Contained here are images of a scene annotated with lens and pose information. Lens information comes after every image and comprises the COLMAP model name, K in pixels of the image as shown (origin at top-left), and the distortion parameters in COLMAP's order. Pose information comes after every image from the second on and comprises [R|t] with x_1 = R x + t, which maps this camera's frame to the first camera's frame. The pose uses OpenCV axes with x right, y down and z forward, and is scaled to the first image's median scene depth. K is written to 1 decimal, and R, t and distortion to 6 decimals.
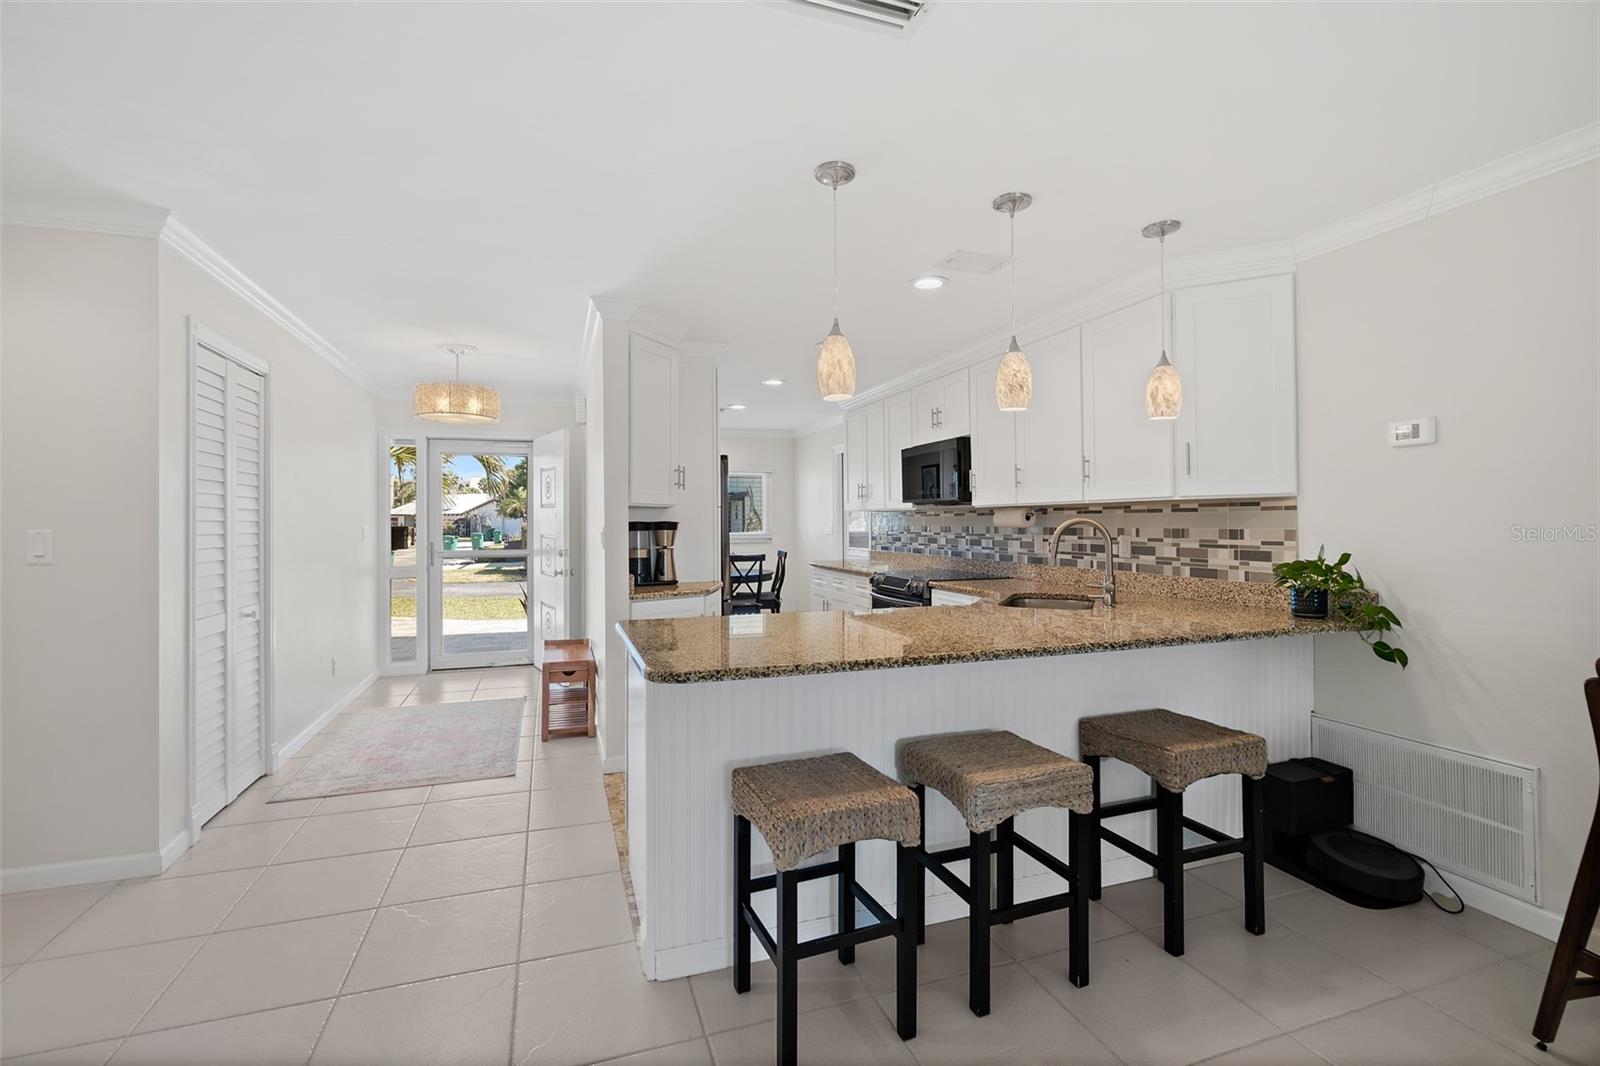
lens RADIAL K [[694.9, 0, 785.8], [0, 694.9, 524.7], [0, 0, 1]] dist [-0.012167, 0.003692]
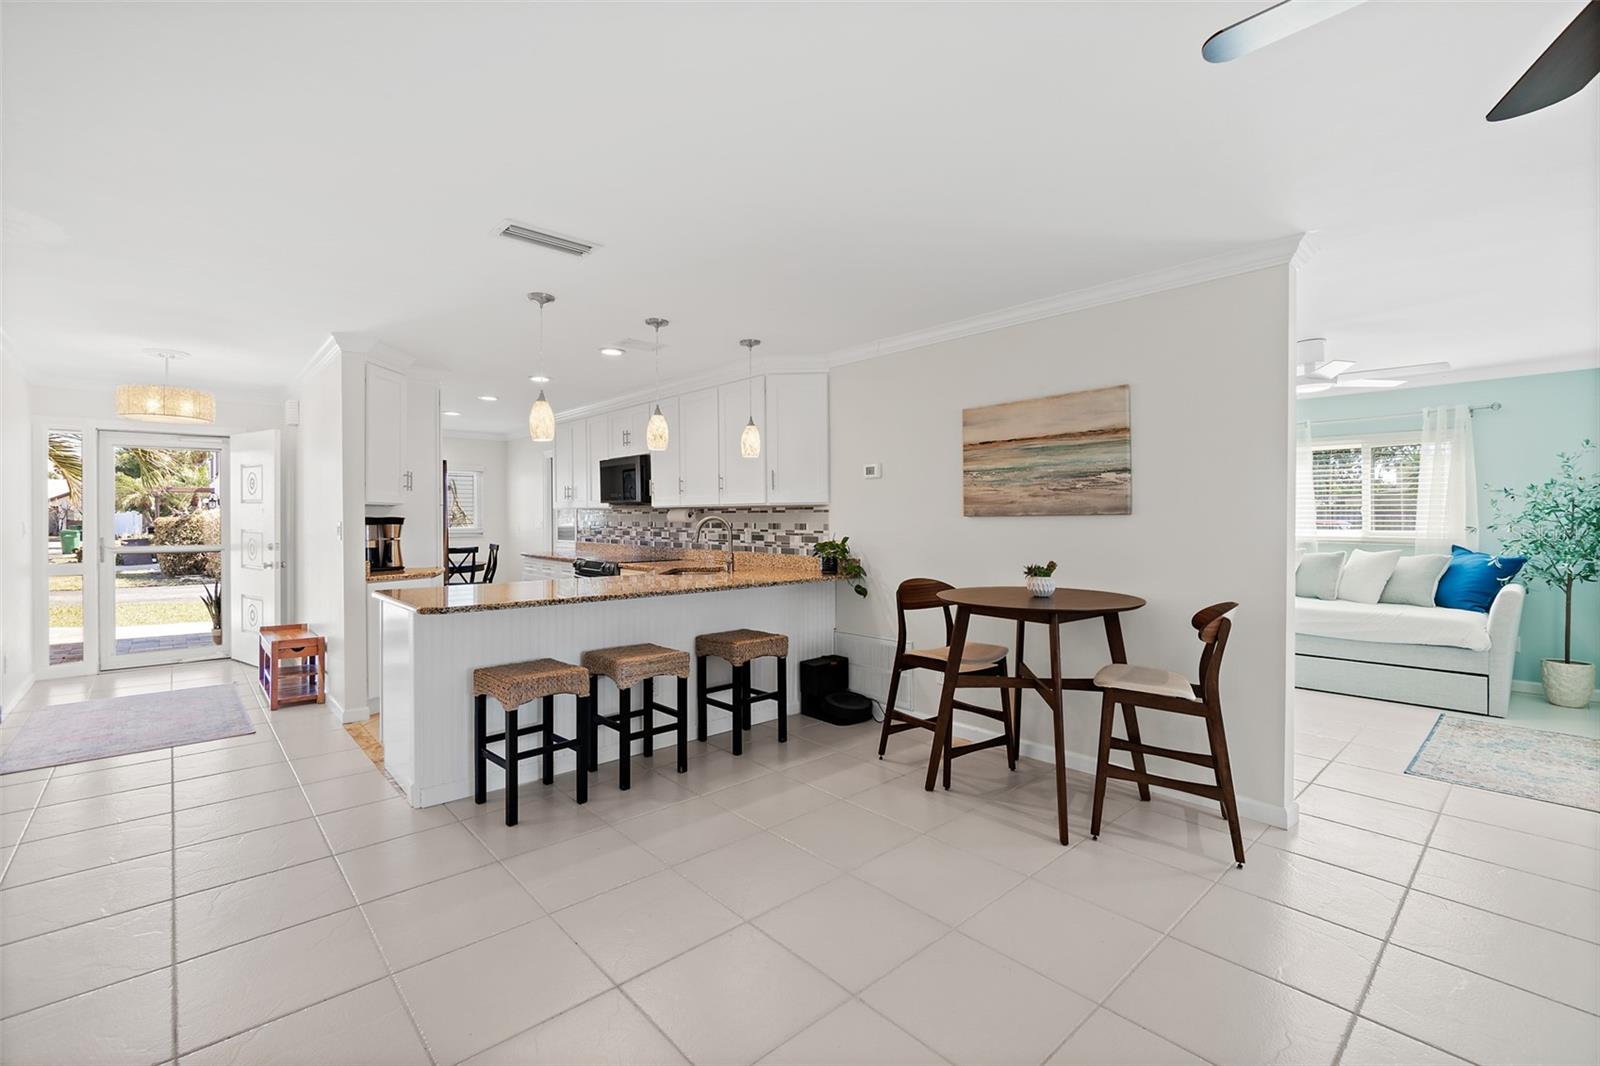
lens RADIAL K [[694.9, 0, 792.4], [0, 694.9, 524.8], [0, 0, 1]] dist [-0.012167, 0.003692]
pose [[0.917381, -0.000041, 0.398011, -0.017628], [-0.002412, 0.999981, 0.005662, 0.000078], [-0.398003, -0.006154, 0.917363, -0.364825]]
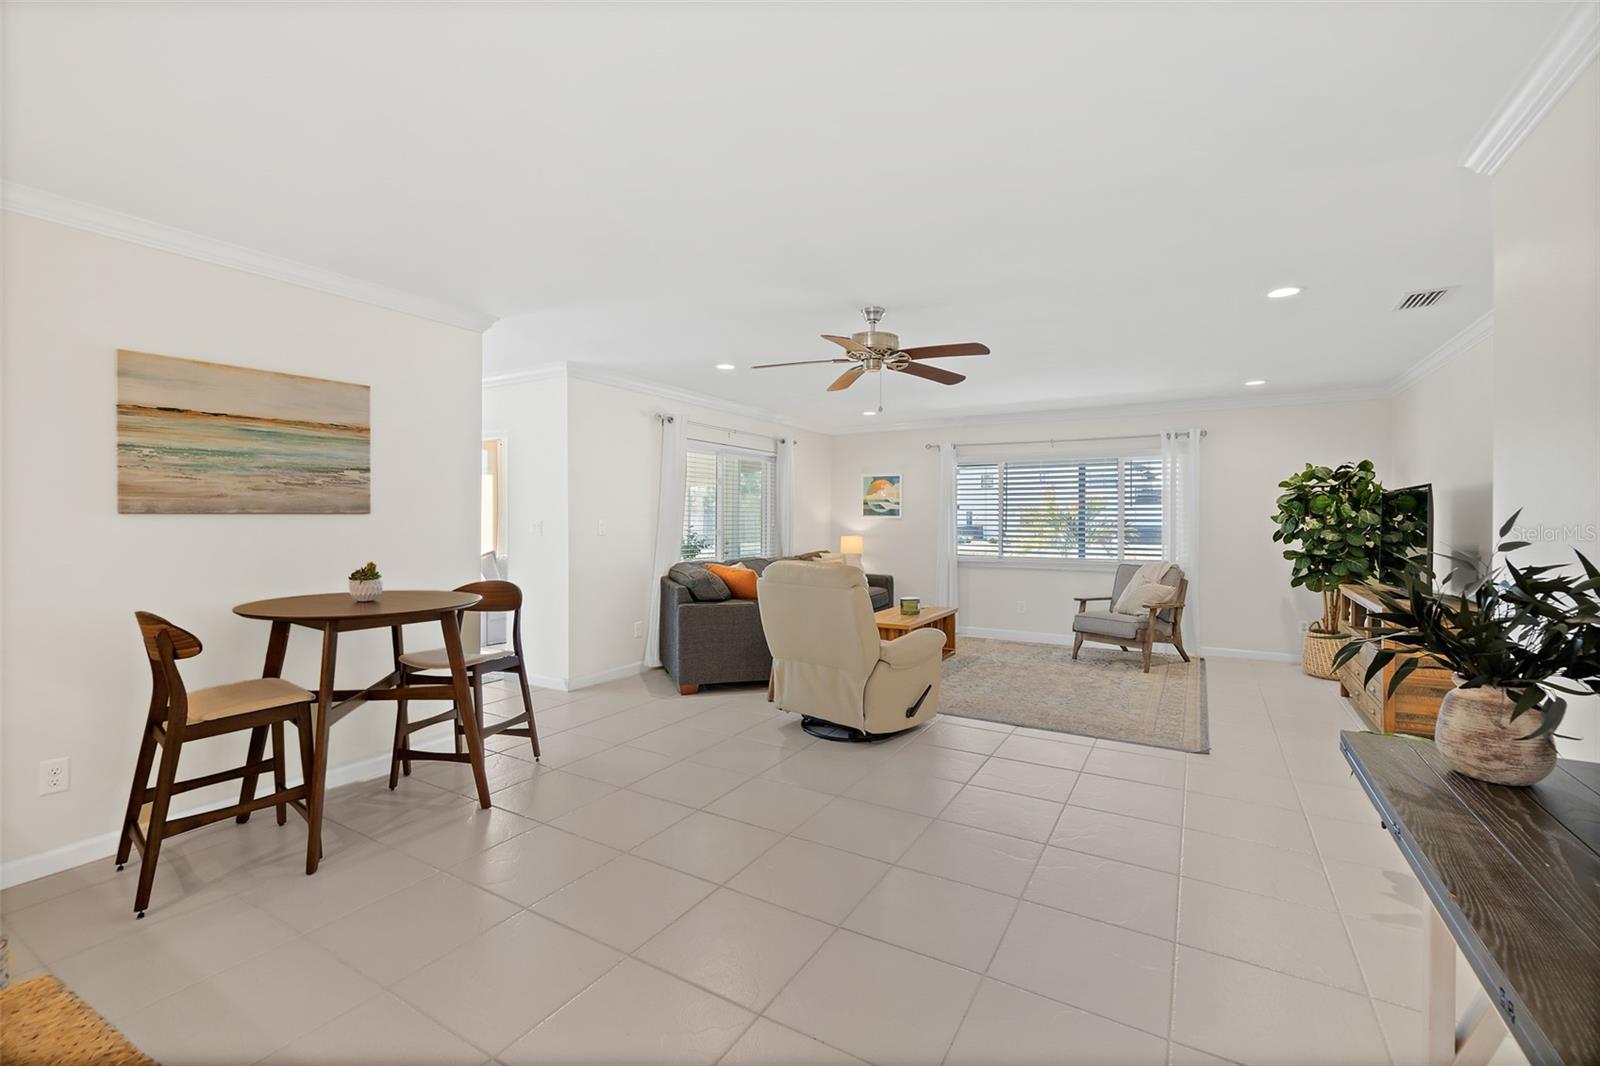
lens RADIAL K [[694.9, 0, 783.7], [0, 694.9, 520.6], [0, 0, 1]] dist [-0.012167, 0.003692]
pose [[-0.648132, -0.000792, 0.761528, -0.285142], [0.001524, 0.999996, 0.002338, -0.000712], [-0.761527, 0.002676, -0.648128, 0.370571]]
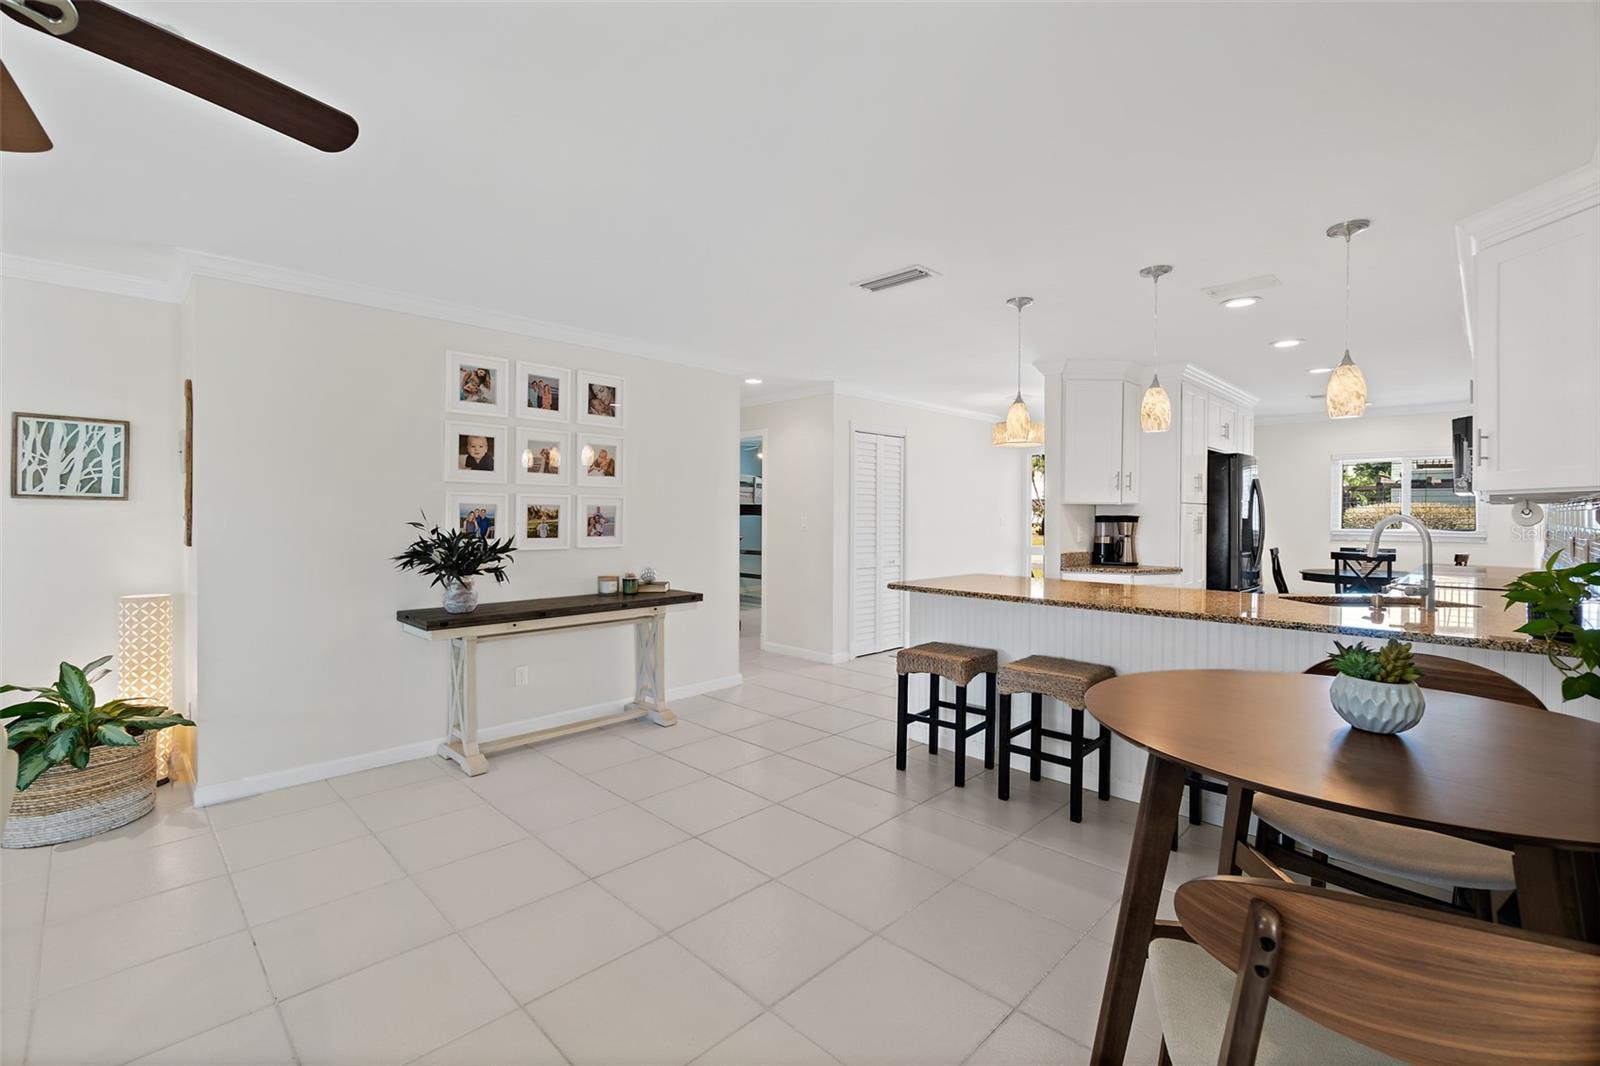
lens RADIAL K [[694.9, 0, 774.1], [0, 694.9, 521.3], [0, 0, 1]] dist [-0.012167, 0.003692]
pose [[0.427068, 0.014997, -0.904095, 0.696860], [-0.007675, 0.999887, 0.012961, -0.005472], [0.904187, 0.001404, 0.427134, -0.115870]]
